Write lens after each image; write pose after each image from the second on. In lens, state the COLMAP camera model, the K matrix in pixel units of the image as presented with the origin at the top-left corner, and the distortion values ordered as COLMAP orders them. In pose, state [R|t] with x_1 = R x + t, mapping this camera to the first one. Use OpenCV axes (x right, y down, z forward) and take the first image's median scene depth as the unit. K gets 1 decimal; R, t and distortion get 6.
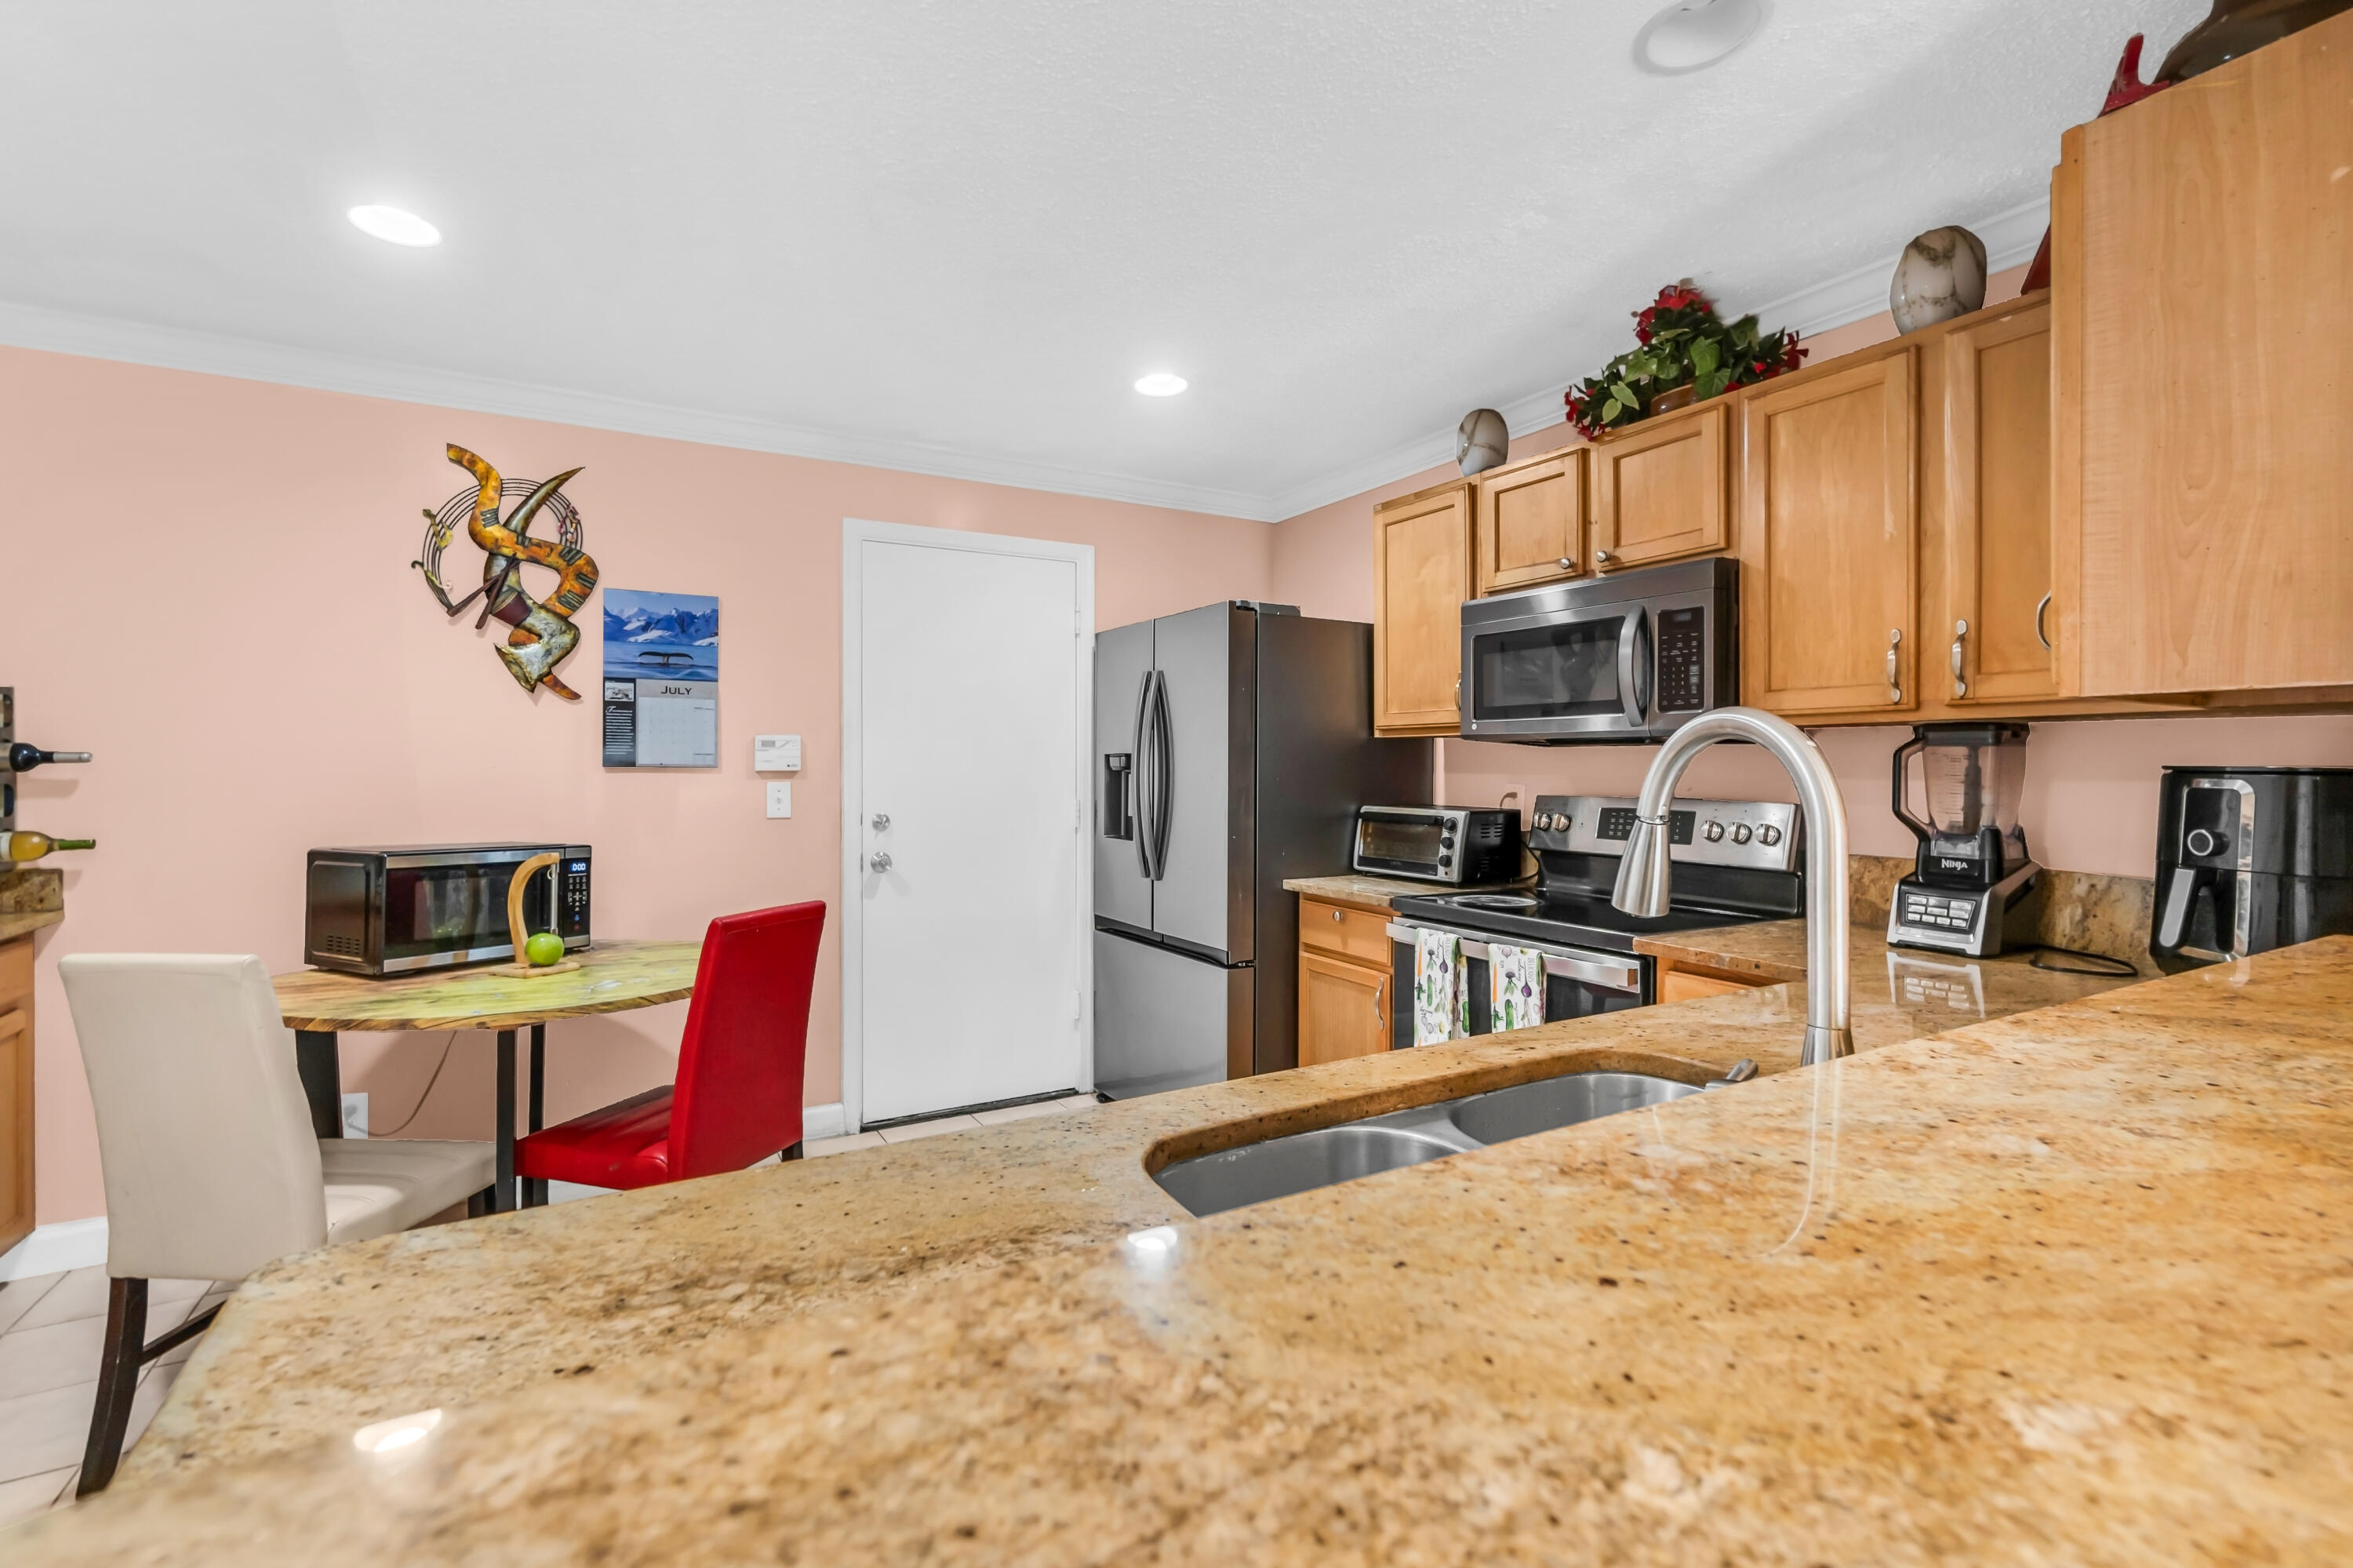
lens RADIAL K [[1034.7, 0, 1161.0], [0, 1034.7, 771.4], [0, 0, 1]] dist [0.004623, 0.001029]
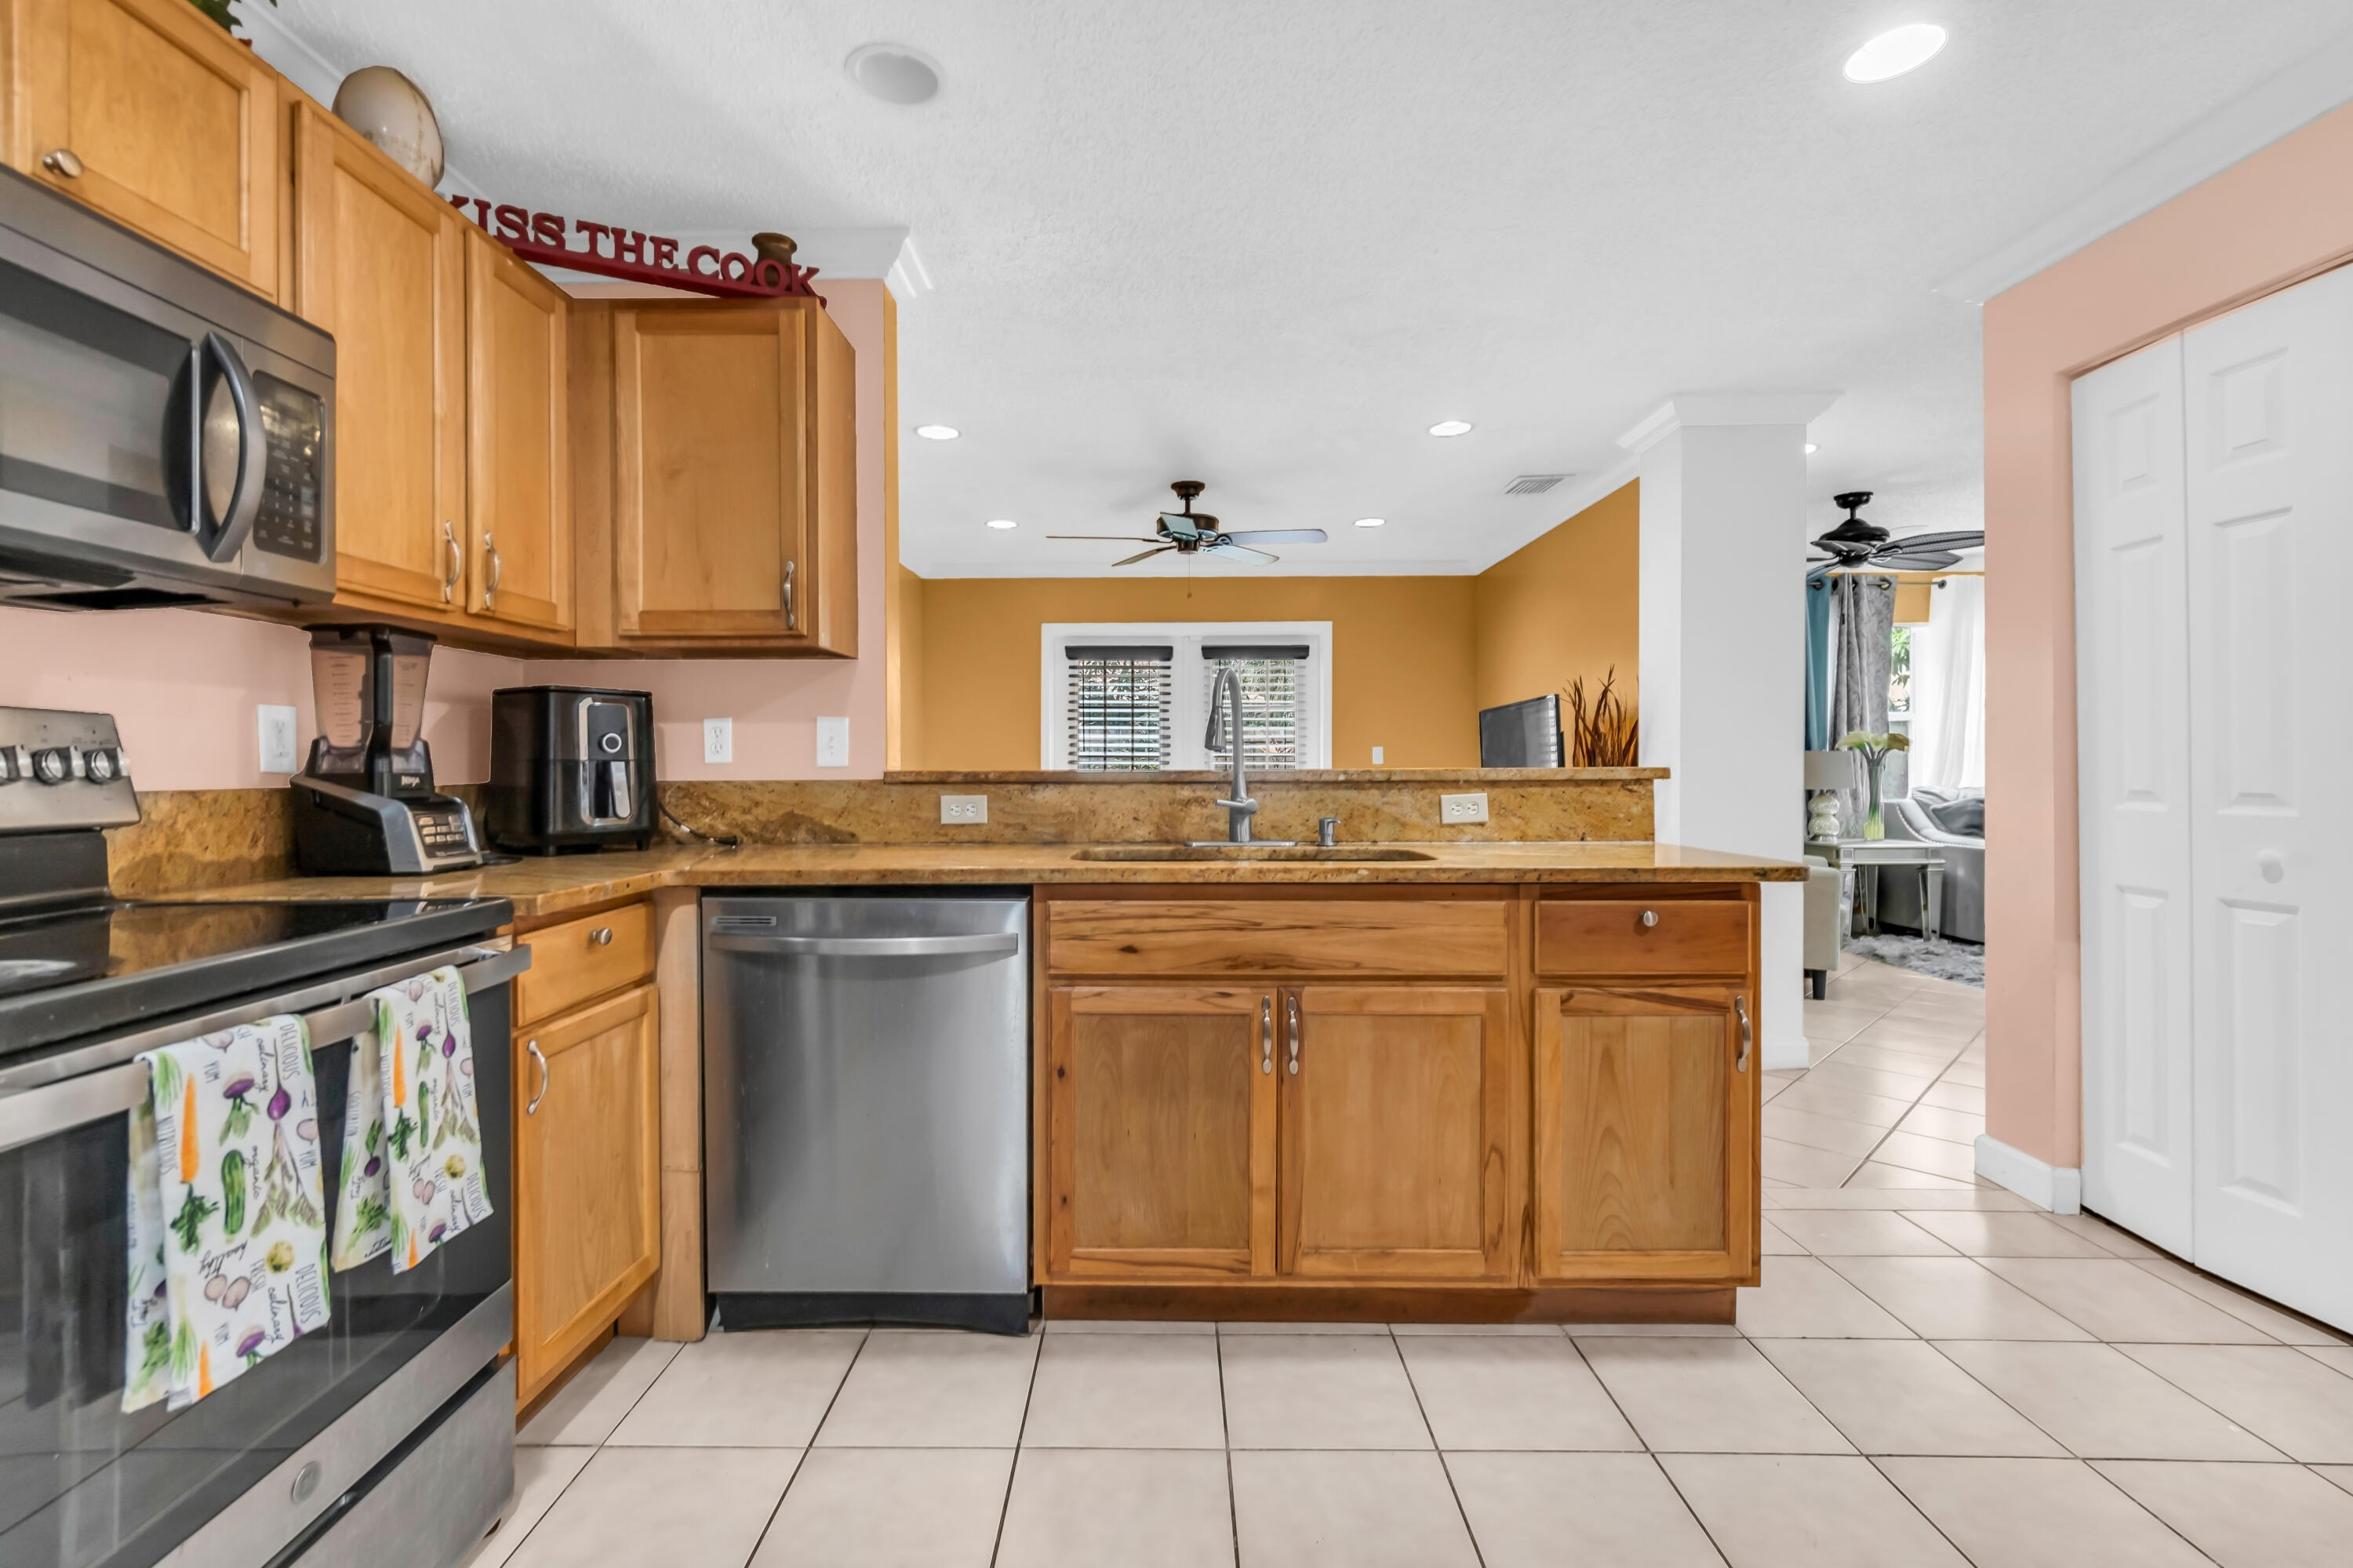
lens RADIAL K [[1034.7, 0, 1161.0], [0, 1034.7, 771.4], [0, 0, 1]] dist [0.004623, 0.001029]
pose [[-0.867908, -0.003629, 0.496712, -0.188041], [0.005310, 0.999848, 0.016583, 0.046994], [-0.496697, 0.017030, -0.867757, 0.995852]]
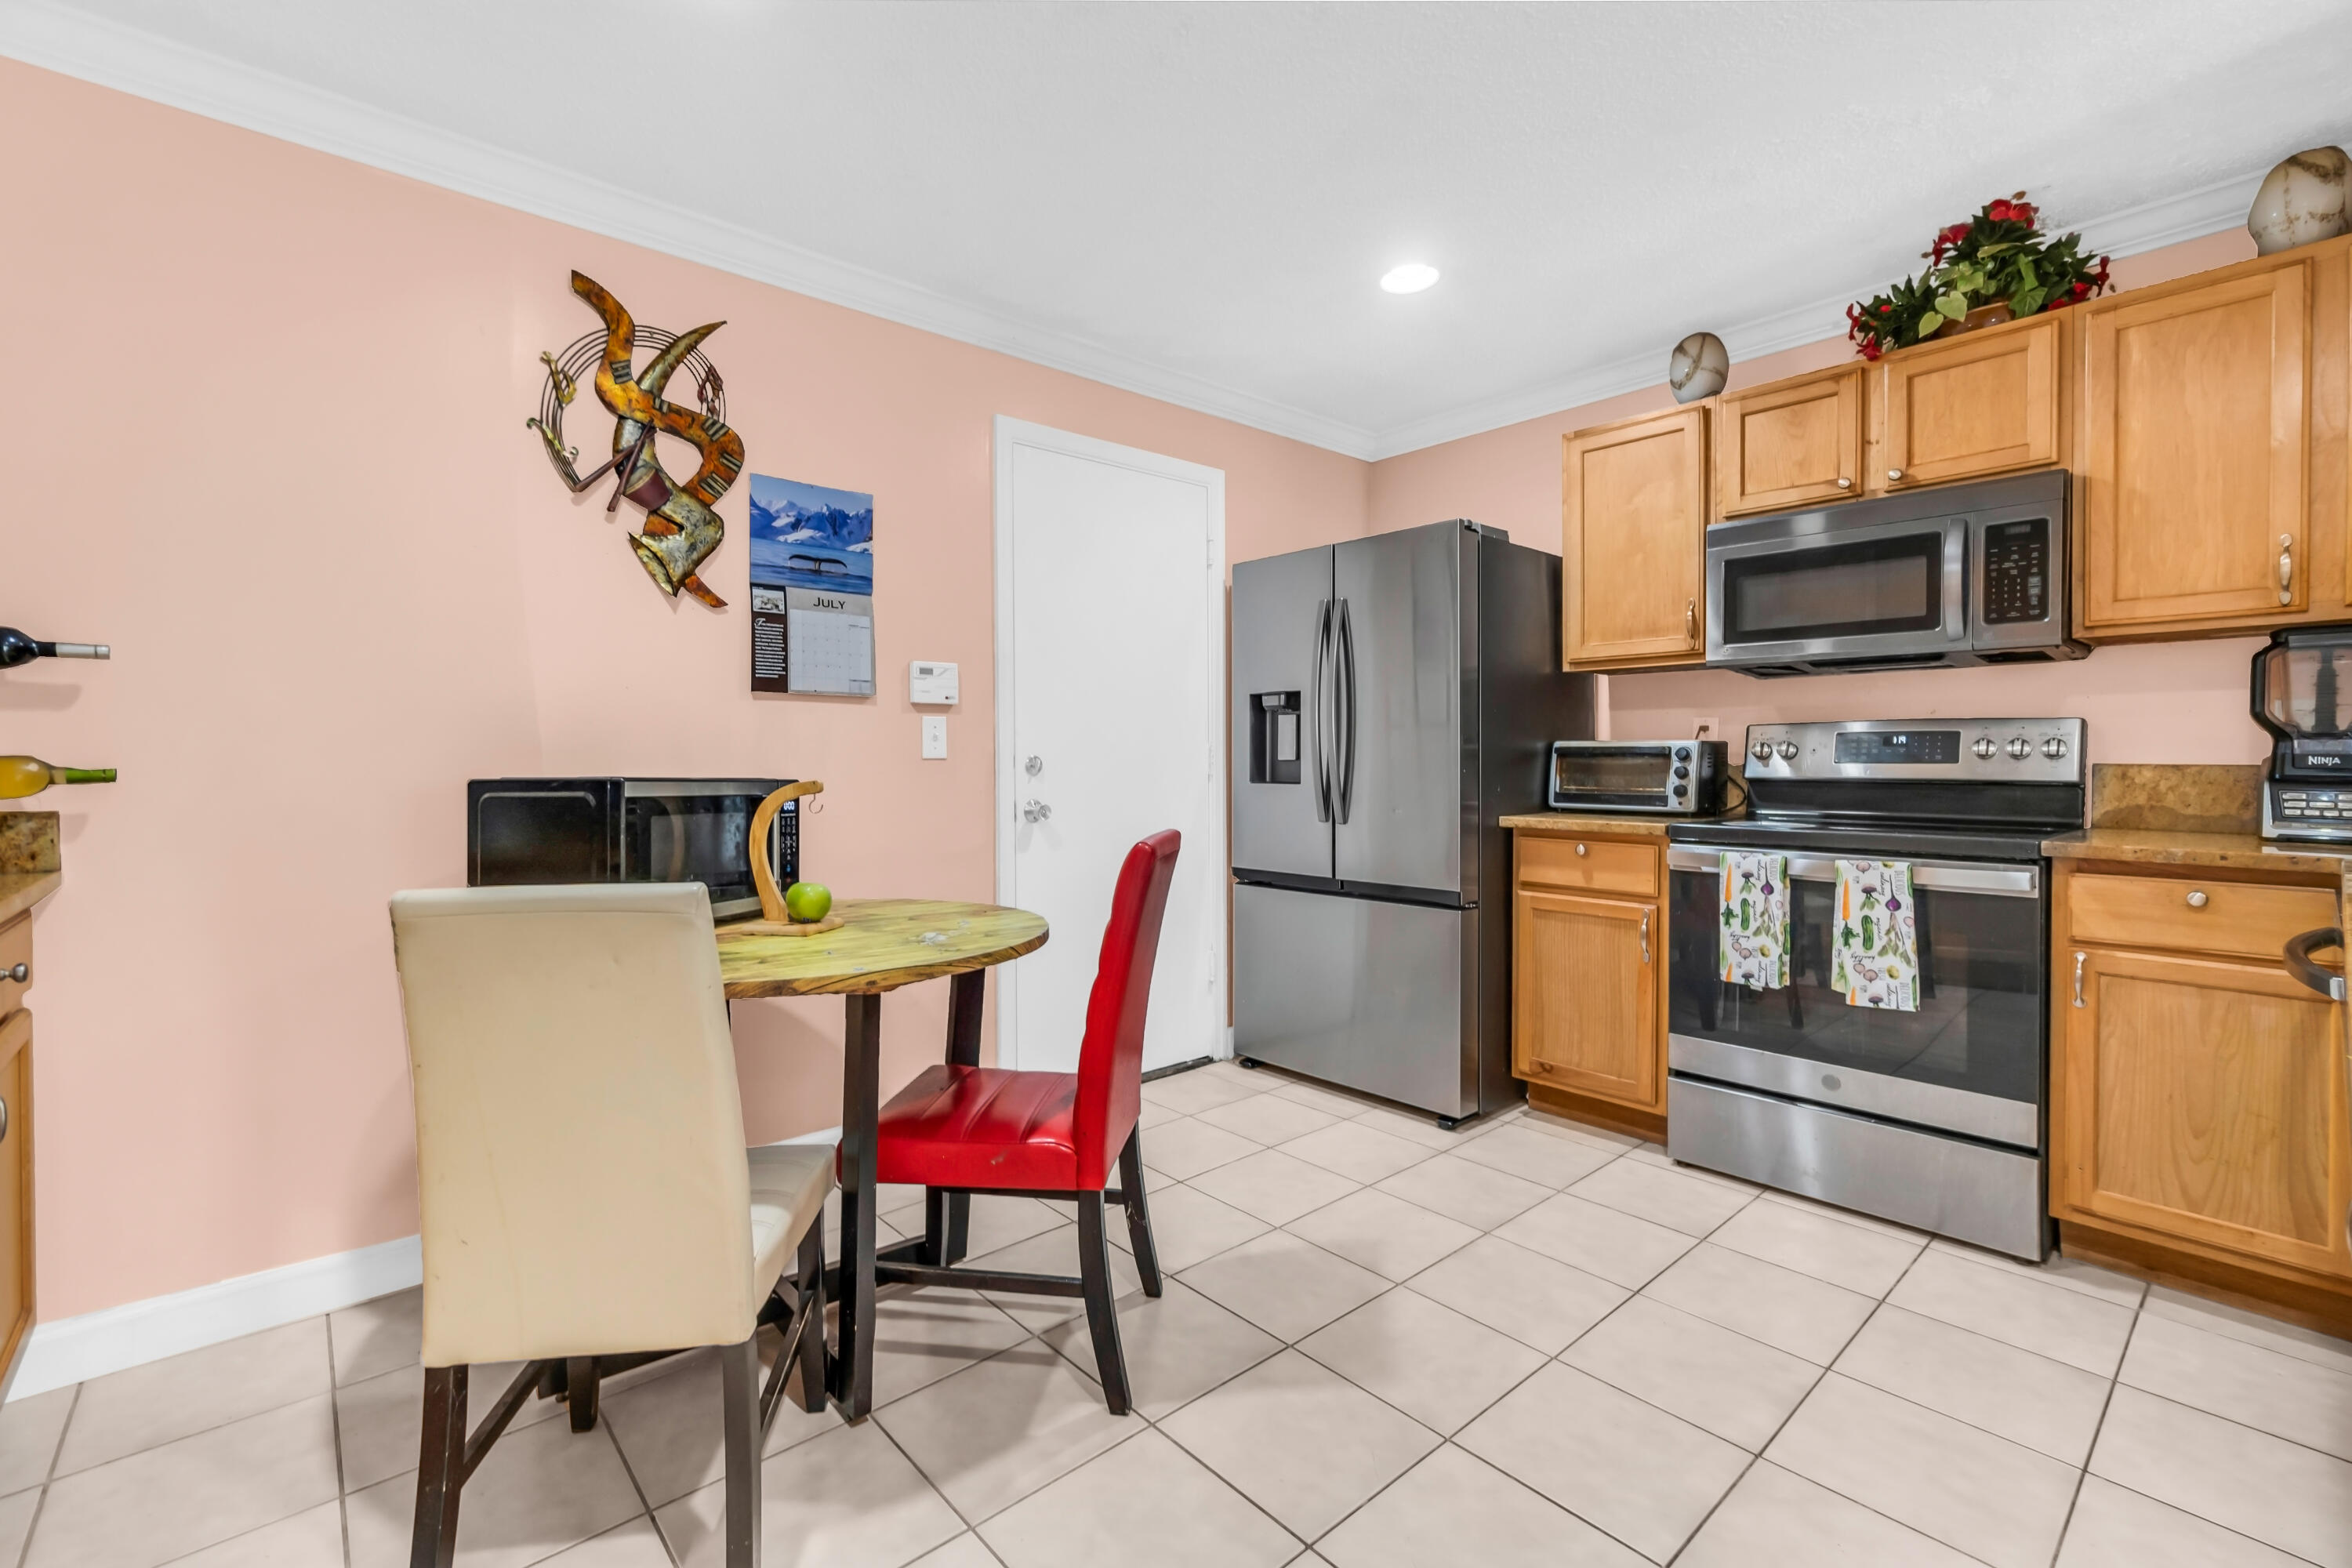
lens RADIAL K [[1021.1, 0, 1159.2], [0, 1021.1, 770.0], [0, 0, 1]] dist [0.004110, 0.001100]
pose [[0.979147, -0.008347, 0.202980, -0.405317], [0.007060, 0.999950, 0.007061, 0.056433], [-0.203029, -0.005481, 0.979157, 0.149742]]
